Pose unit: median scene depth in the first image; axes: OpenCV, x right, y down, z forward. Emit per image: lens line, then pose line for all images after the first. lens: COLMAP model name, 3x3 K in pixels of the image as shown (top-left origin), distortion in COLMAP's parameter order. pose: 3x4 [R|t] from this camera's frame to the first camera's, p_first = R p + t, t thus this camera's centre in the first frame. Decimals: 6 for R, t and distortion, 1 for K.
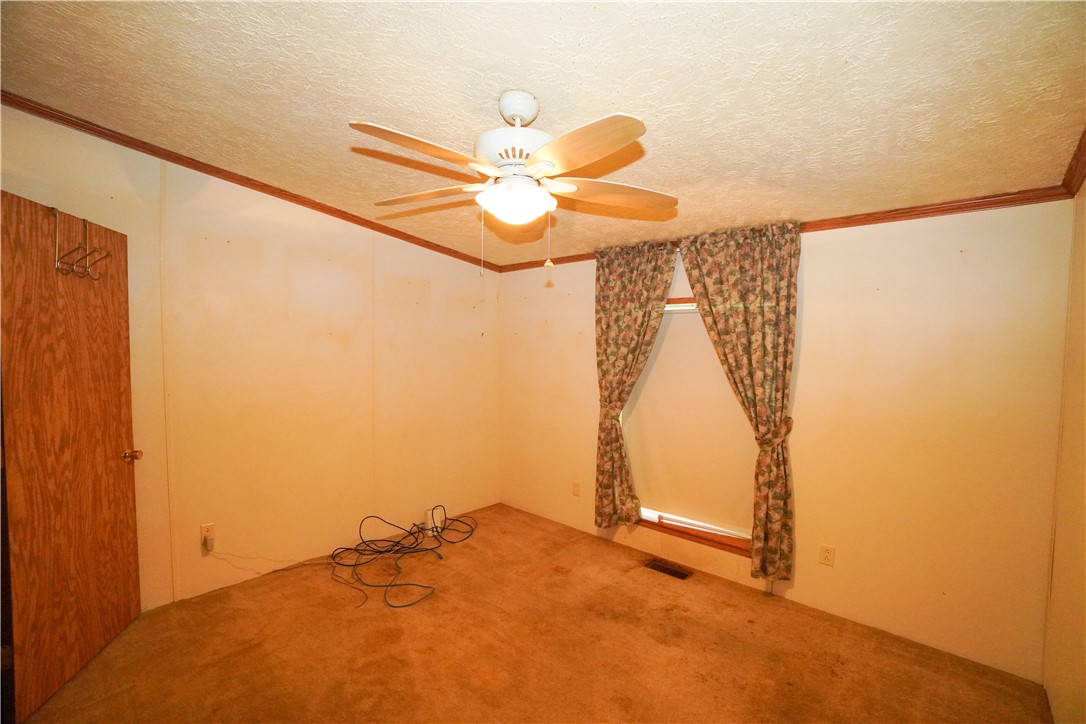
lens RADIAL K [[479.1, 0, 543.0], [0, 479.1, 362.0], [0, 0, 1]] dist [-0.066411, 0.020964]
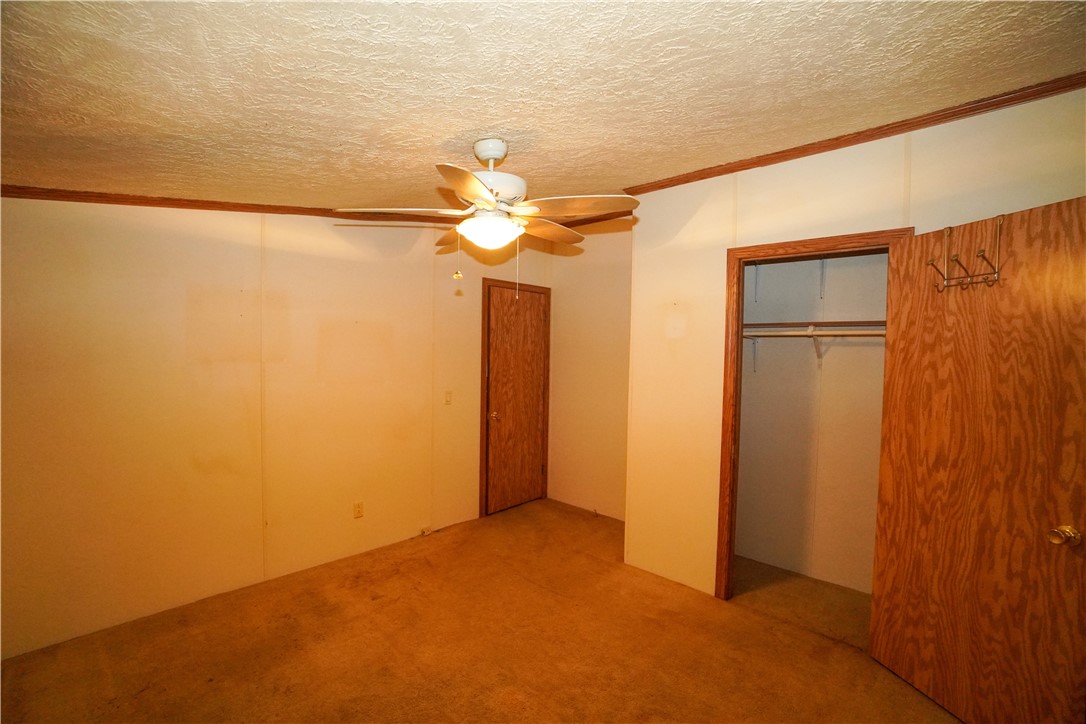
lens RADIAL K [[479.1, 0, 543.0], [0, 479.1, 362.0], [0, 0, 1]] dist [-0.066411, 0.020964]
pose [[-0.999481, -0.029608, 0.012686, -0.197874], [-0.028734, 0.997522, 0.064221, -0.080776], [-0.014556, 0.063823, -0.997855, 2.059397]]
